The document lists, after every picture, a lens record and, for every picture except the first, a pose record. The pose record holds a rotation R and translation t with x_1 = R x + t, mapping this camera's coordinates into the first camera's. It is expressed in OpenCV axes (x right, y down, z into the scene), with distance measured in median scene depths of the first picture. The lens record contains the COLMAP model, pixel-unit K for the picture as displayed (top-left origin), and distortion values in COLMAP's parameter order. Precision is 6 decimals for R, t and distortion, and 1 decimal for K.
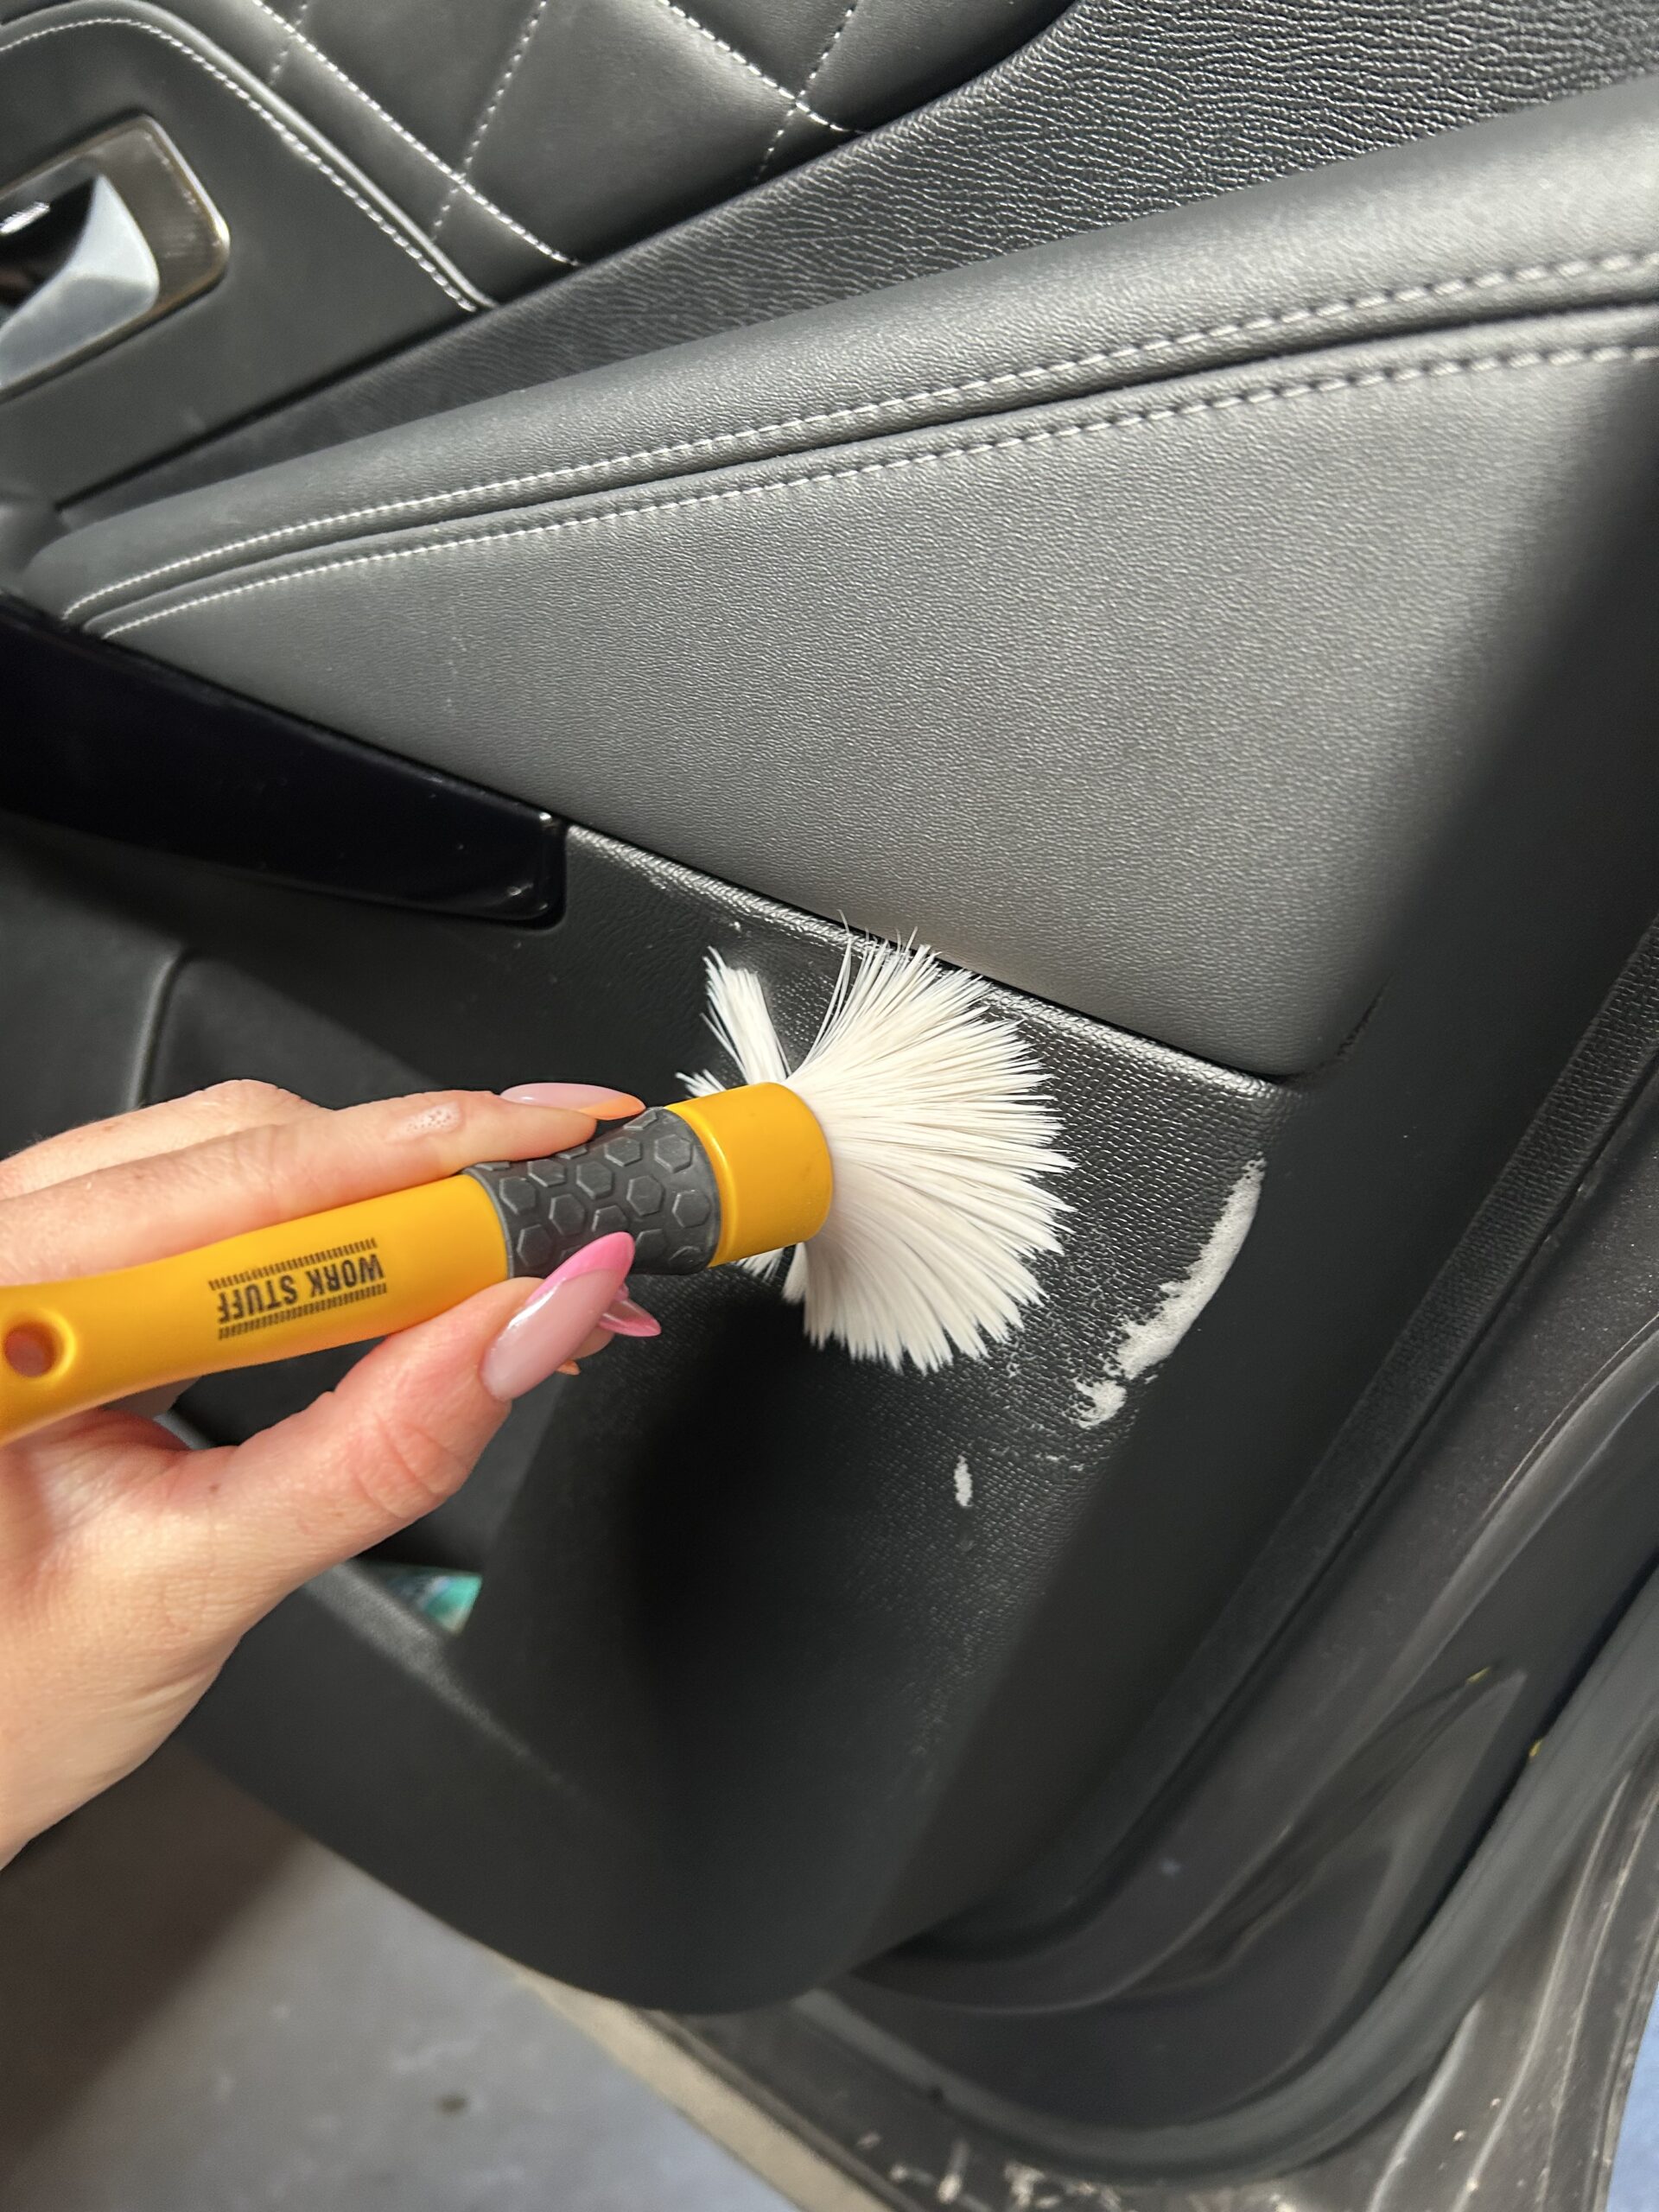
lens RADIAL K [[1749.9, 0, 827.4], [0, 1749.9, 1115.8], [0, 0, 1]] dist [-0.025137, 0.000435]
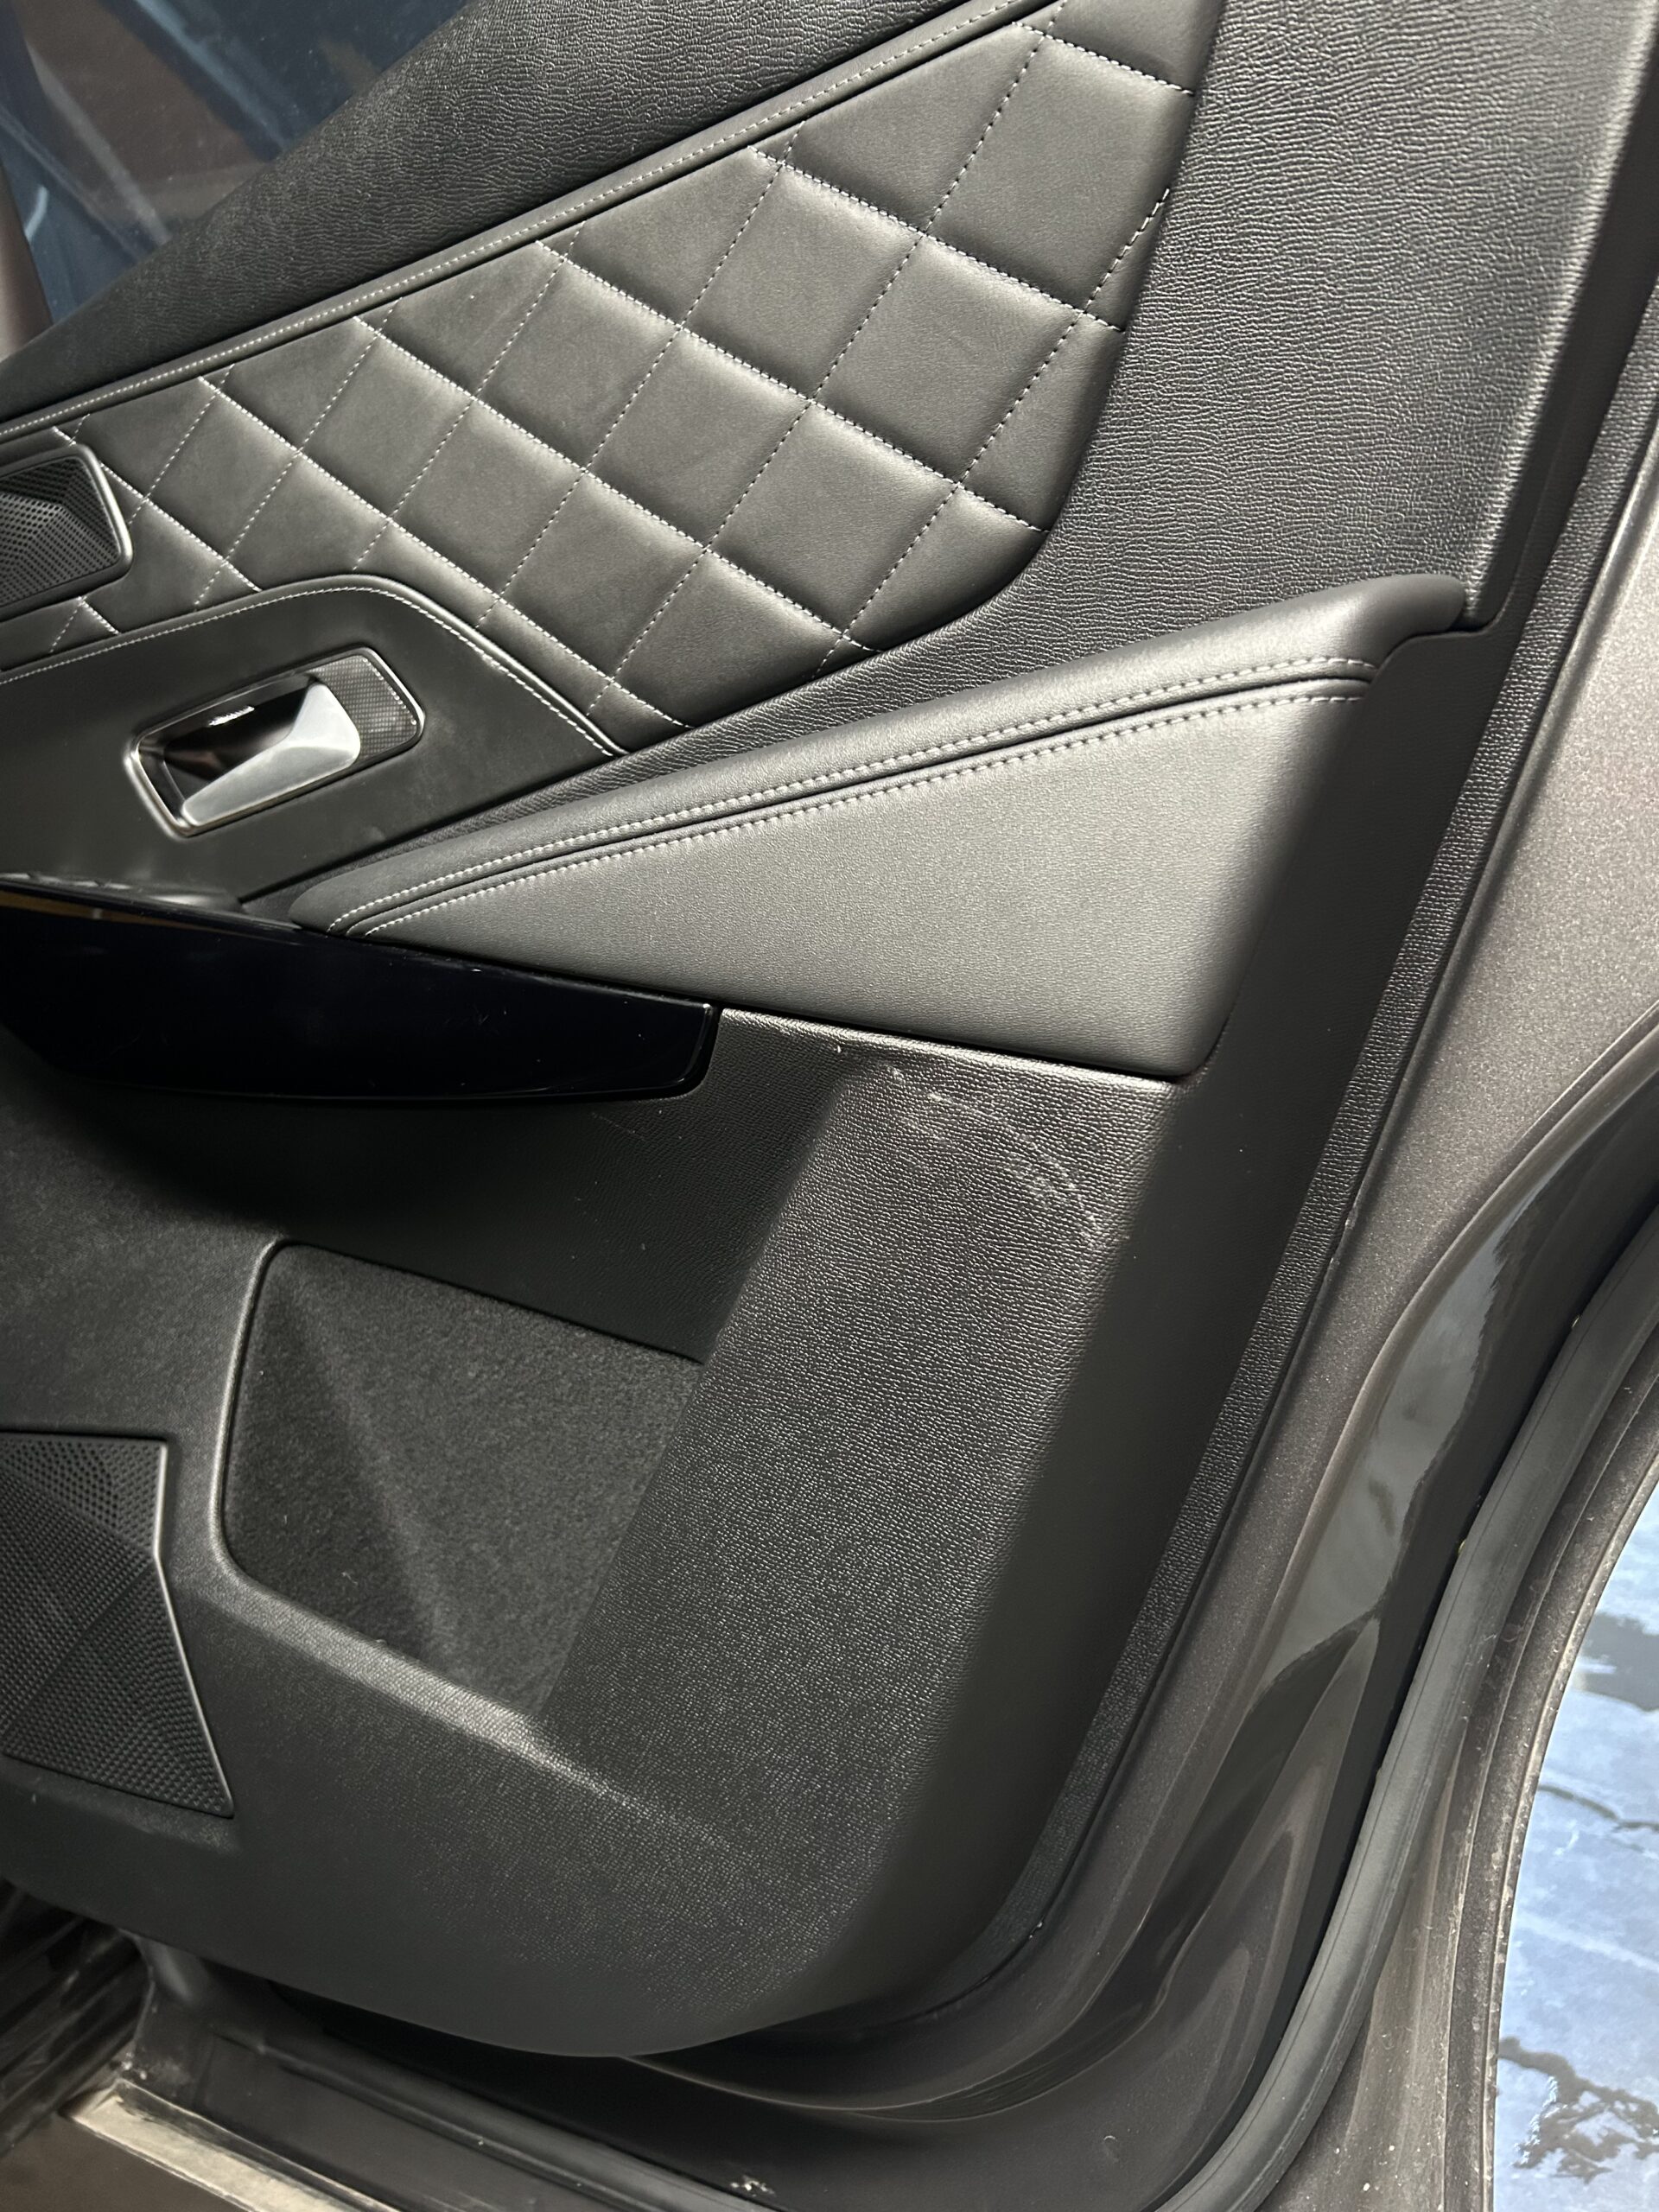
lens RADIAL K [[1752.7, 0, 792.8], [0, 1752.7, 1101.3], [0, 0, 1]] dist [0.013804, -0.011047]
pose [[0.994434, 0.015364, 0.104240, -0.215301], [0.020117, 0.943426, -0.330973, 0.393707], [-0.103427, 0.331227, 0.937865, -0.444142]]
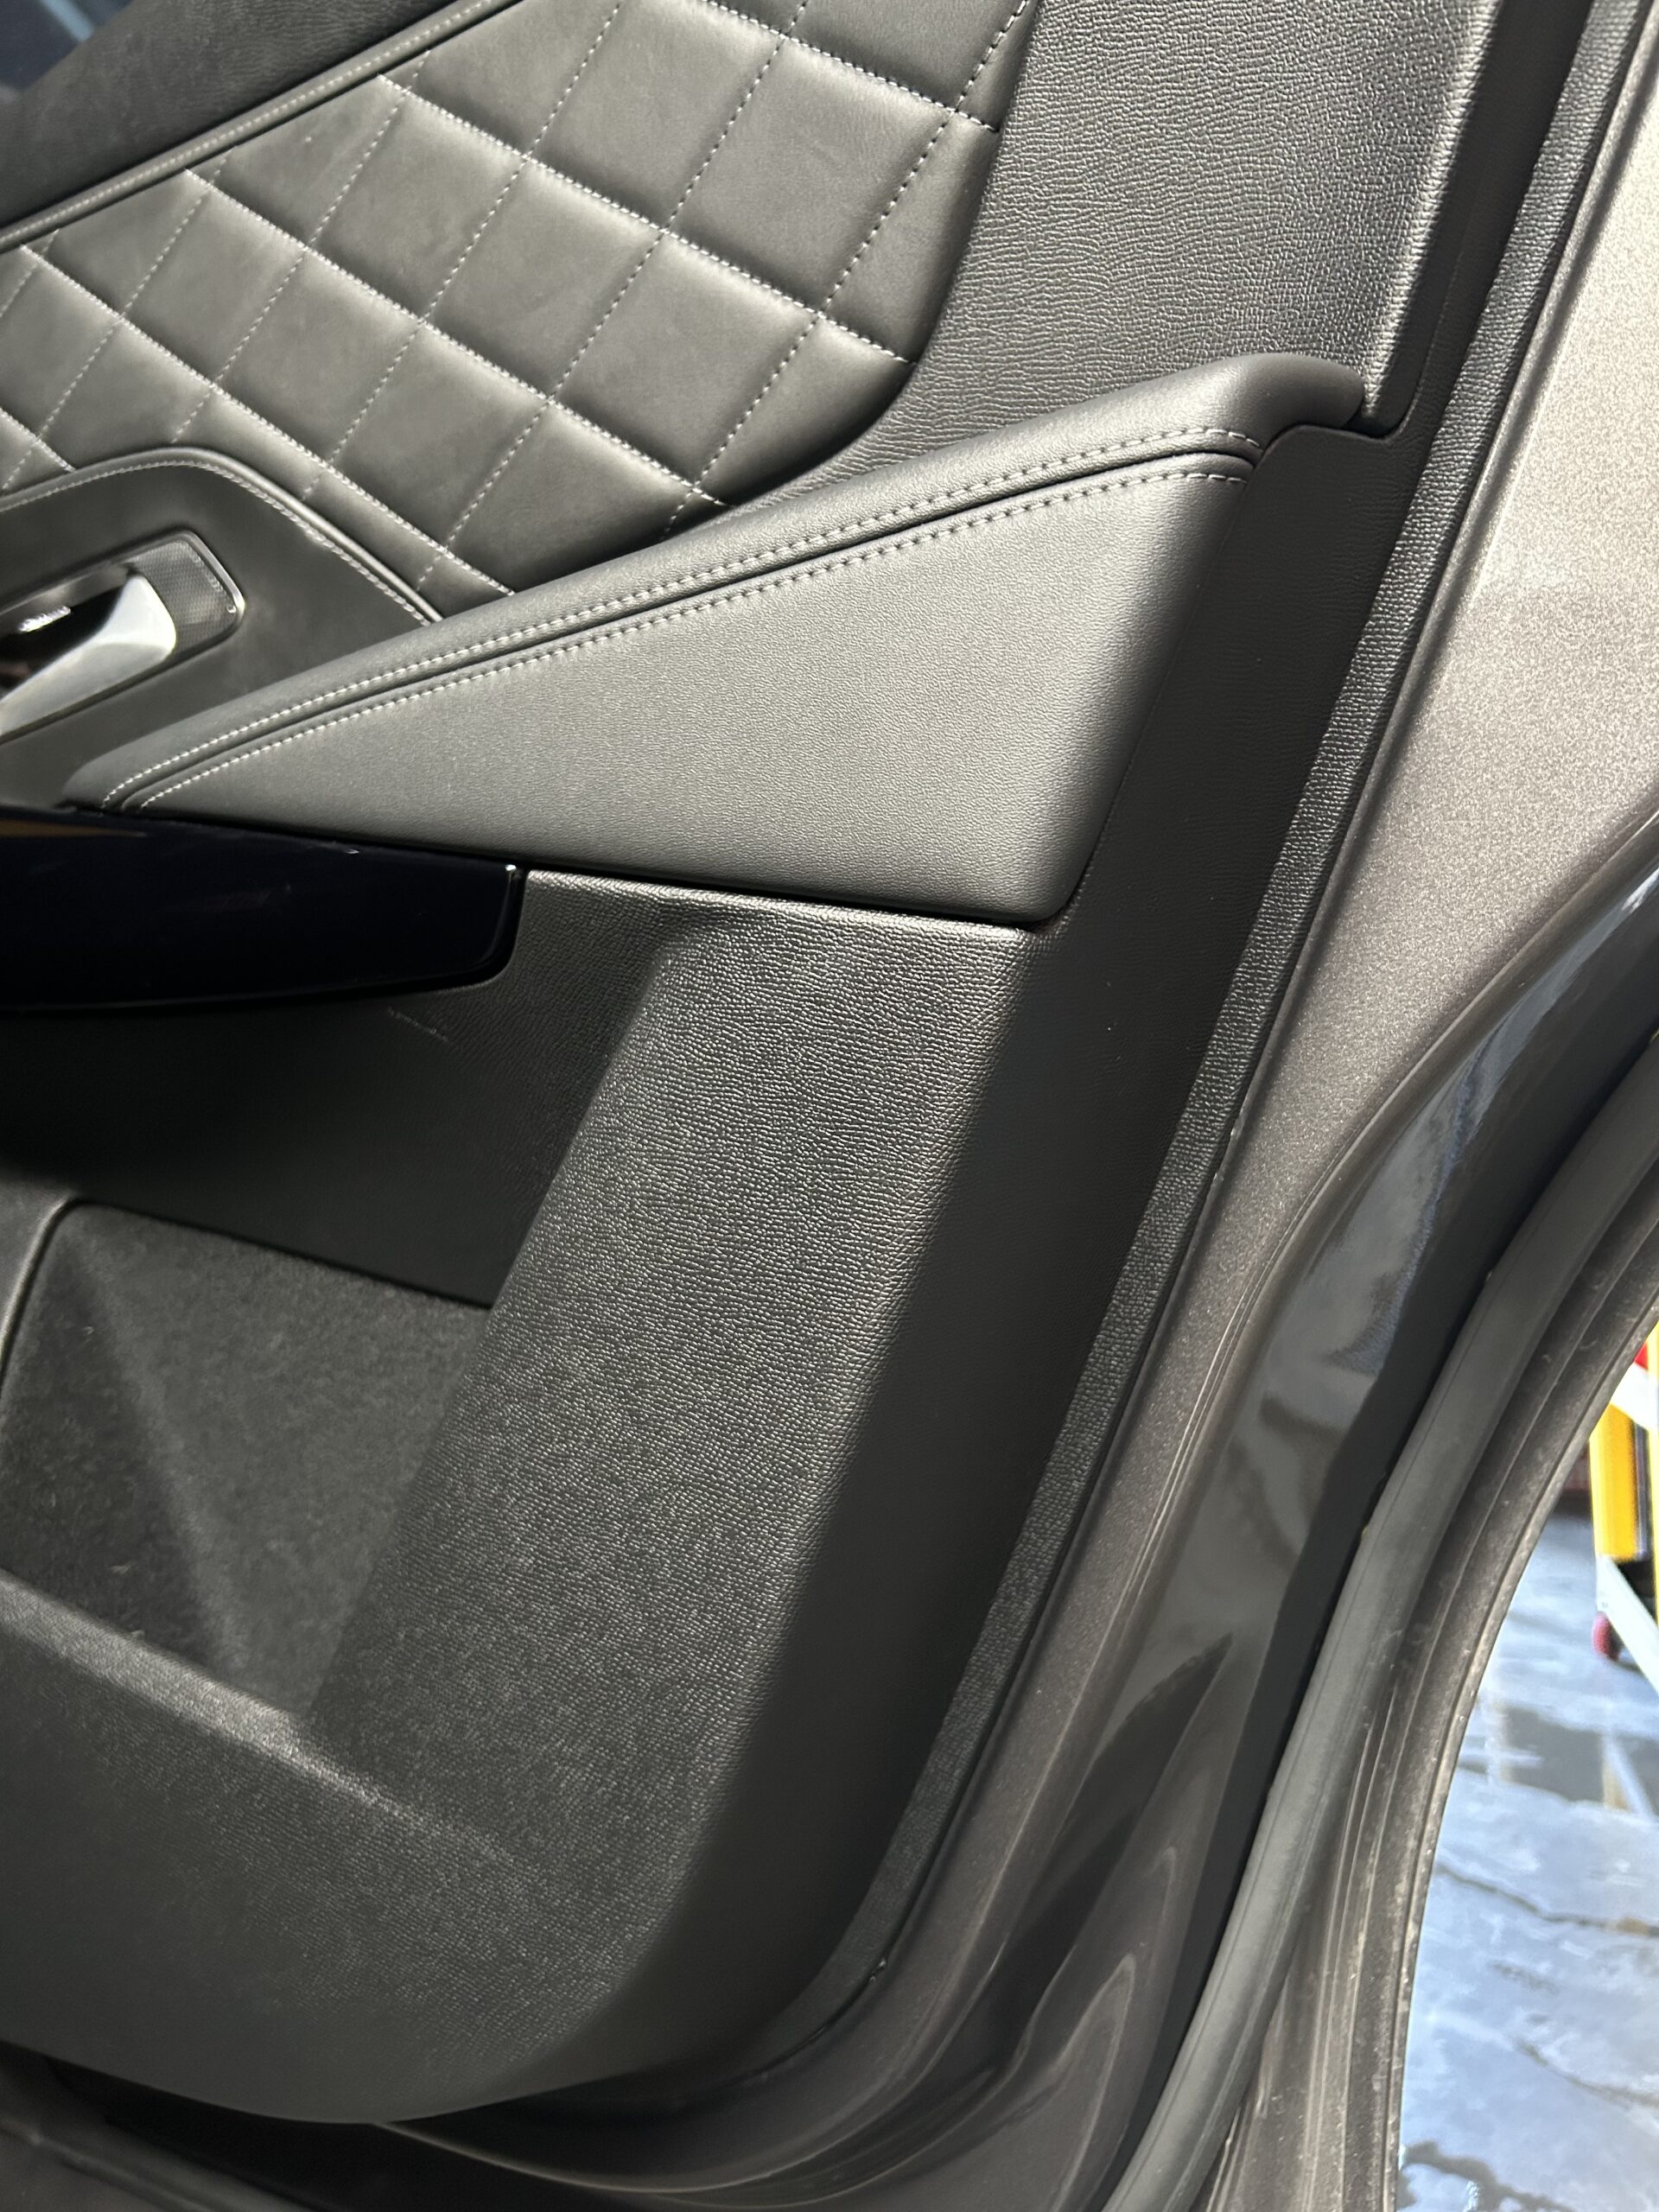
lens RADIAL K [[1761.2, 0, 829.5], [0, 1761.2, 1106.0], [0, 0, 1]] dist [0.002702, 0.001746]
pose [[0.986883, 0.047609, 0.154257, -0.101200], [0.015109, 0.924092, -0.381871, 0.480980], [-0.160728, 0.379193, 0.911252, -0.235124]]
